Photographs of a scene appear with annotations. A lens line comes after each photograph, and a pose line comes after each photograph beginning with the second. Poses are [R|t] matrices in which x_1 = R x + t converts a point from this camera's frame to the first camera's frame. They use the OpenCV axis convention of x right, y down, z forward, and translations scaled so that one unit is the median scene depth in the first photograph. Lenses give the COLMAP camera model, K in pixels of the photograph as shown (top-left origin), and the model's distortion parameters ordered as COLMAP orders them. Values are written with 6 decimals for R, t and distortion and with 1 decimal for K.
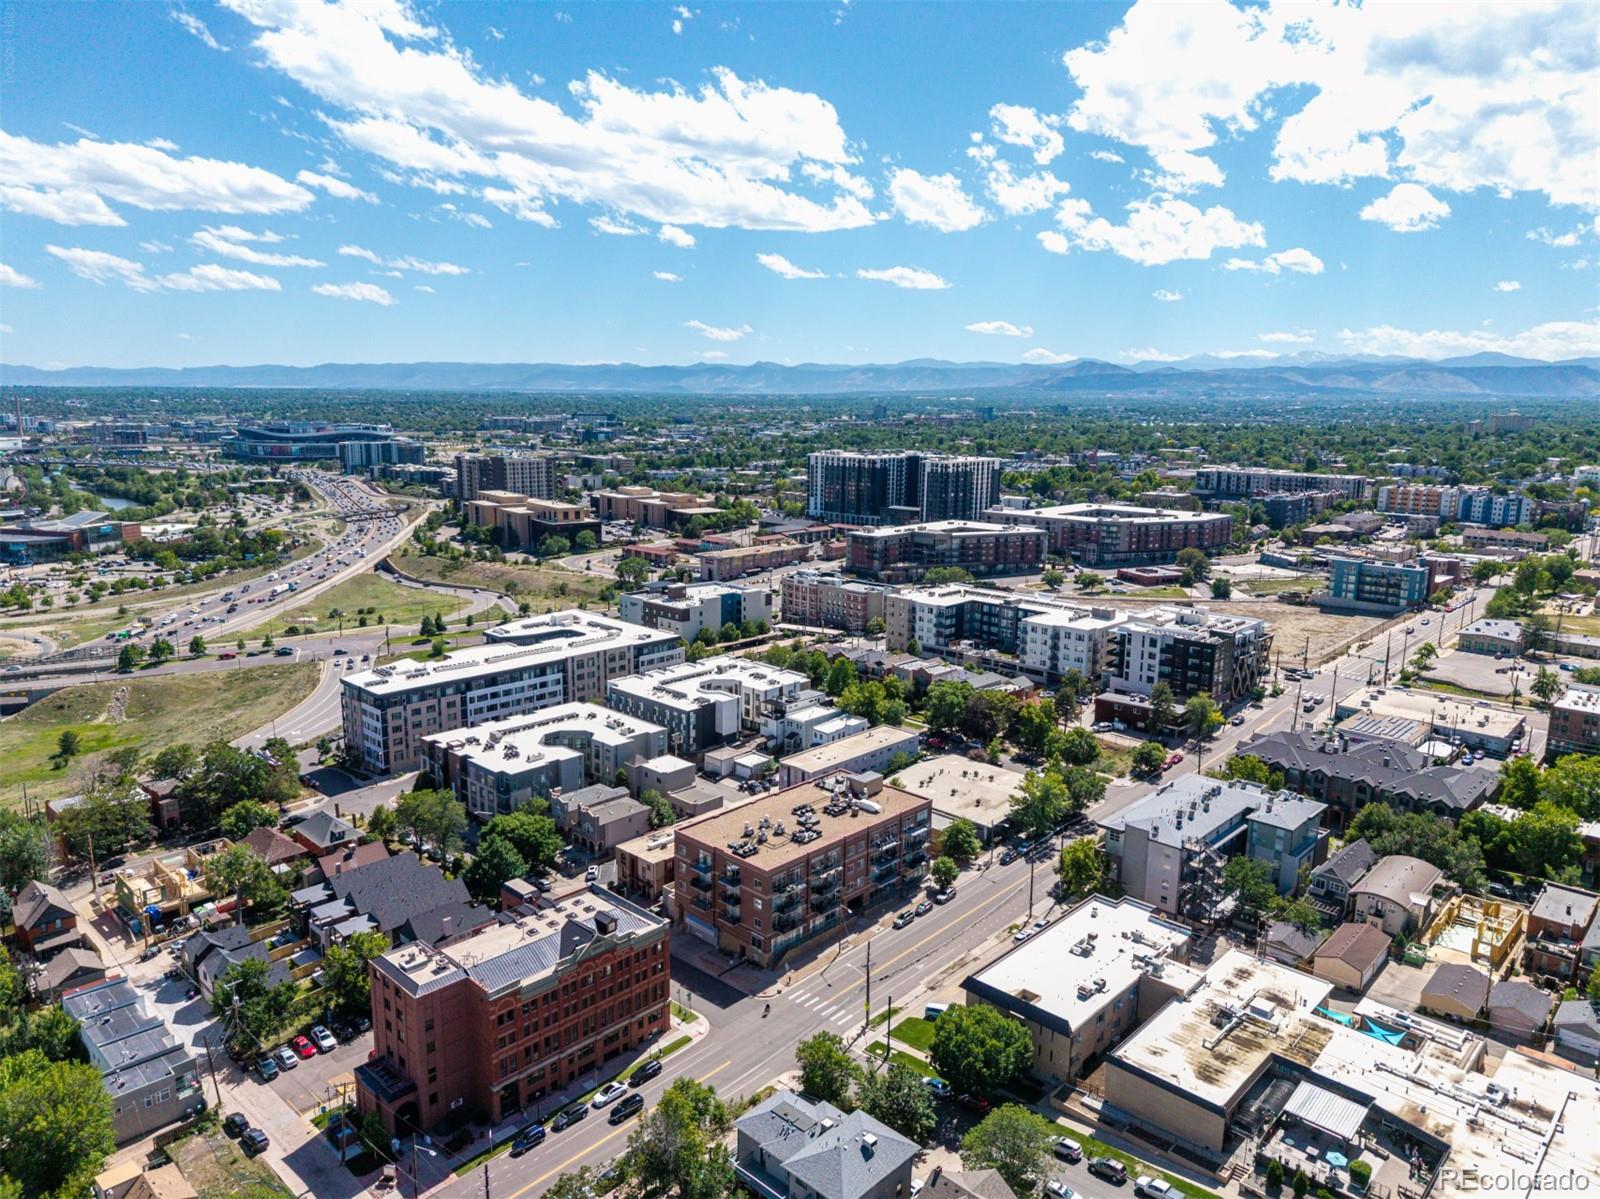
lens RADIAL K [[1074.1, 0, 800.0], [0, 1074.1, 599.5], [0, 0, 1]] dist [0.010978, 0.005345]
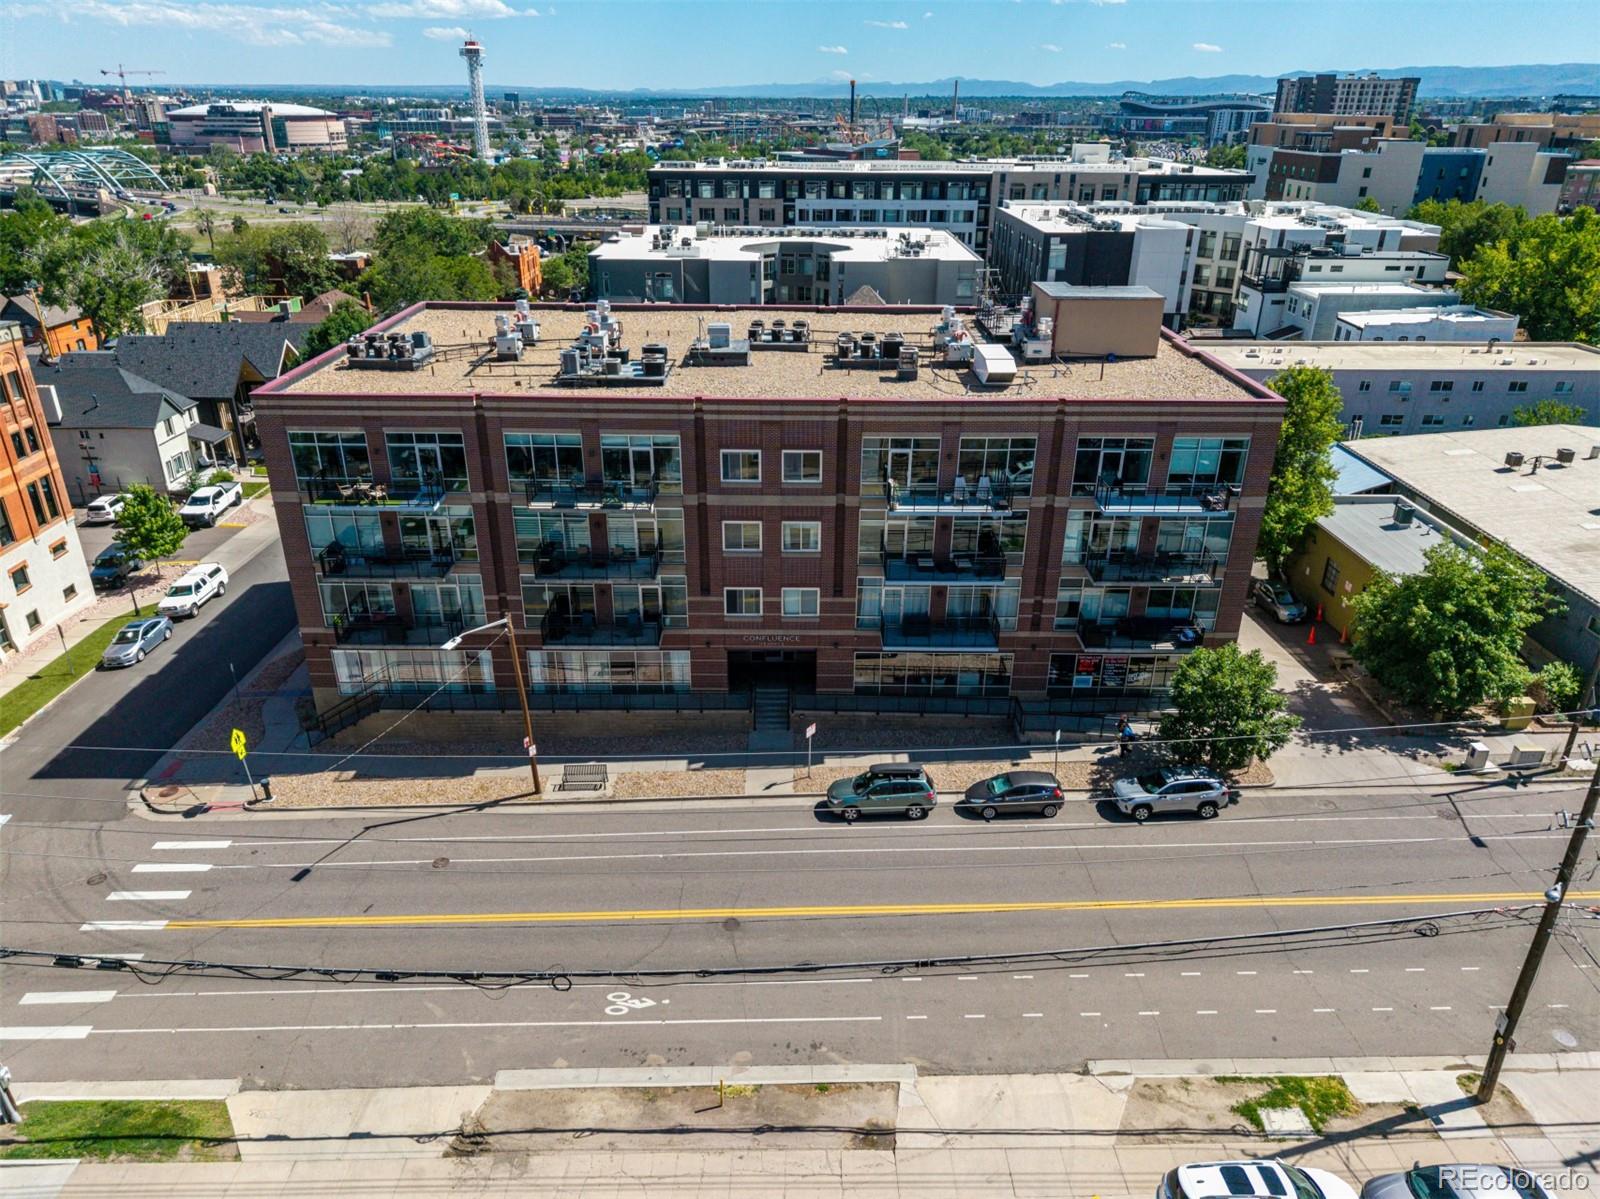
lens RADIAL K [[1074.1, 0, 800.0], [0, 1074.1, 599.5], [0, 0, 1]] dist [0.010978, 0.005345]
pose [[0.697877, 0.298925, -0.650854, 0.172385], [-0.137412, 0.947739, 0.287938, 0.139874], [0.702912, -0.111510, 0.702482, 0.613797]]
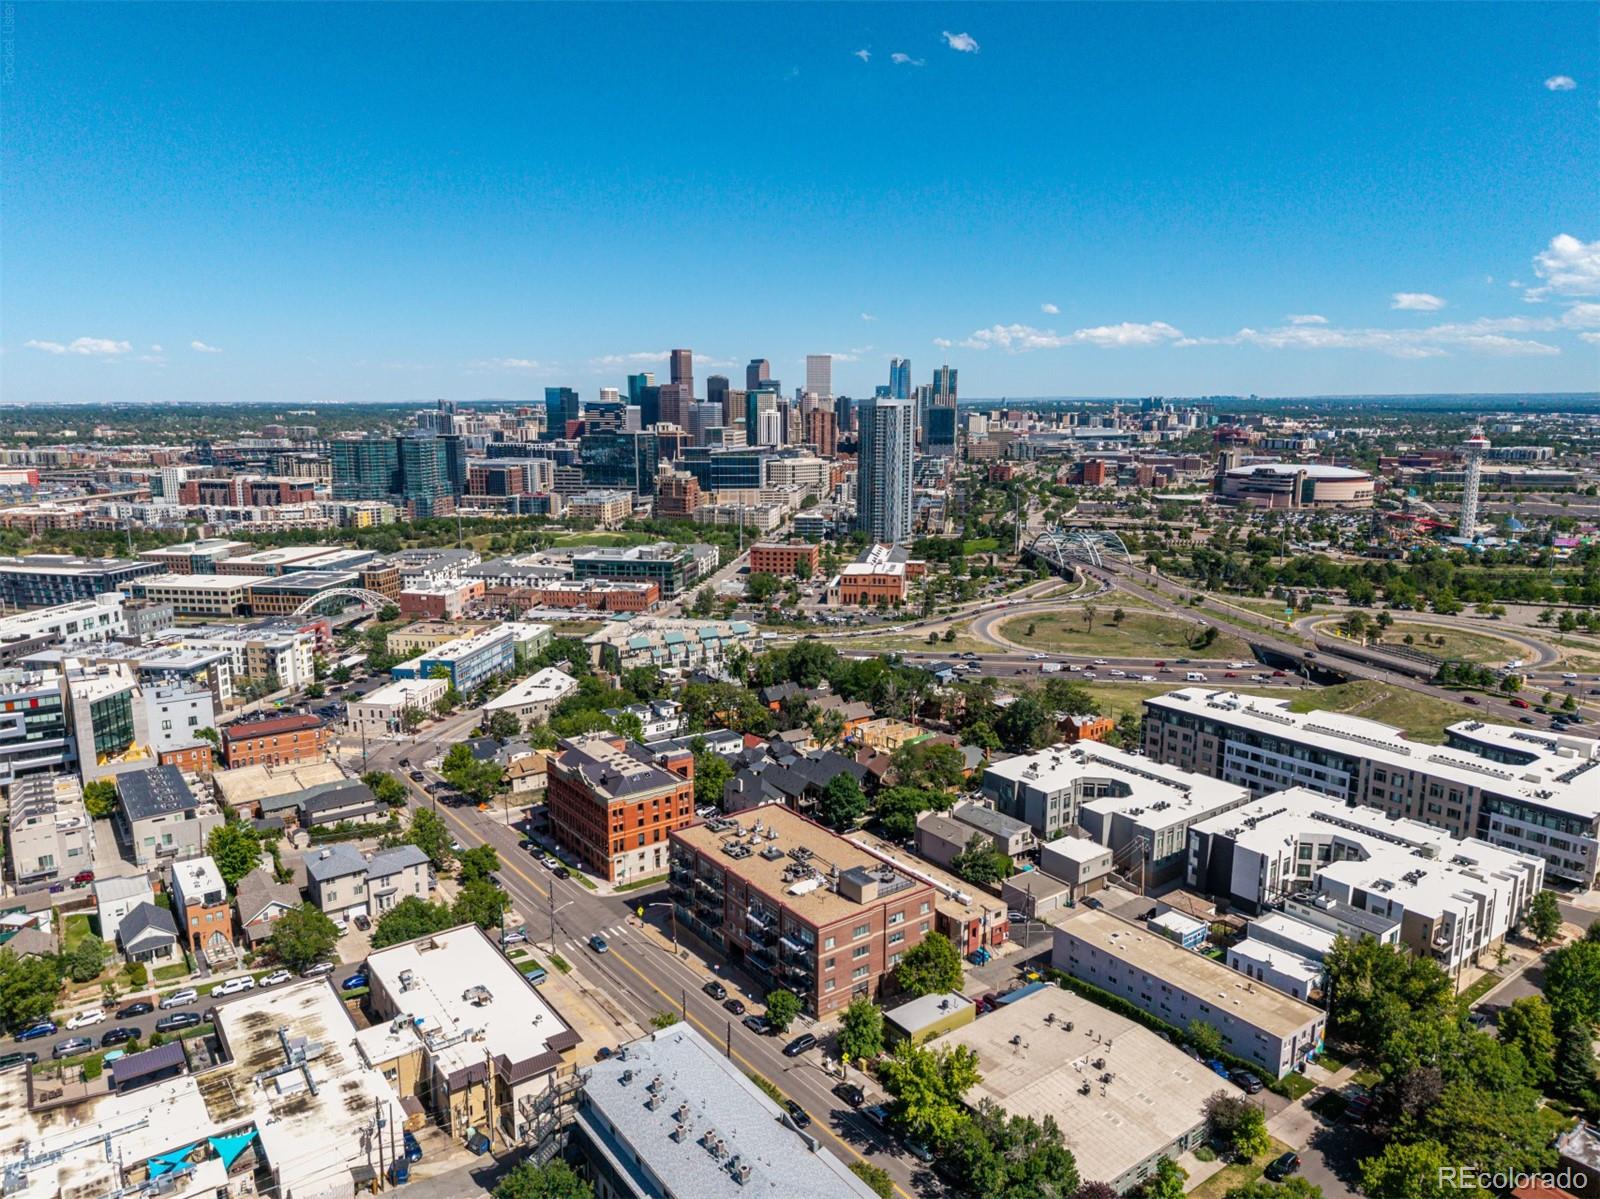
lens RADIAL K [[1074.1, 0, 800.0], [0, 1074.1, 599.5], [0, 0, 1]] dist [0.010978, 0.005345]
pose [[-0.168752, 0.173365, -0.970292, 0.672651], [-0.190641, 0.960081, 0.204697, -0.158200], [0.967046, 0.219520, -0.128966, 0.833919]]
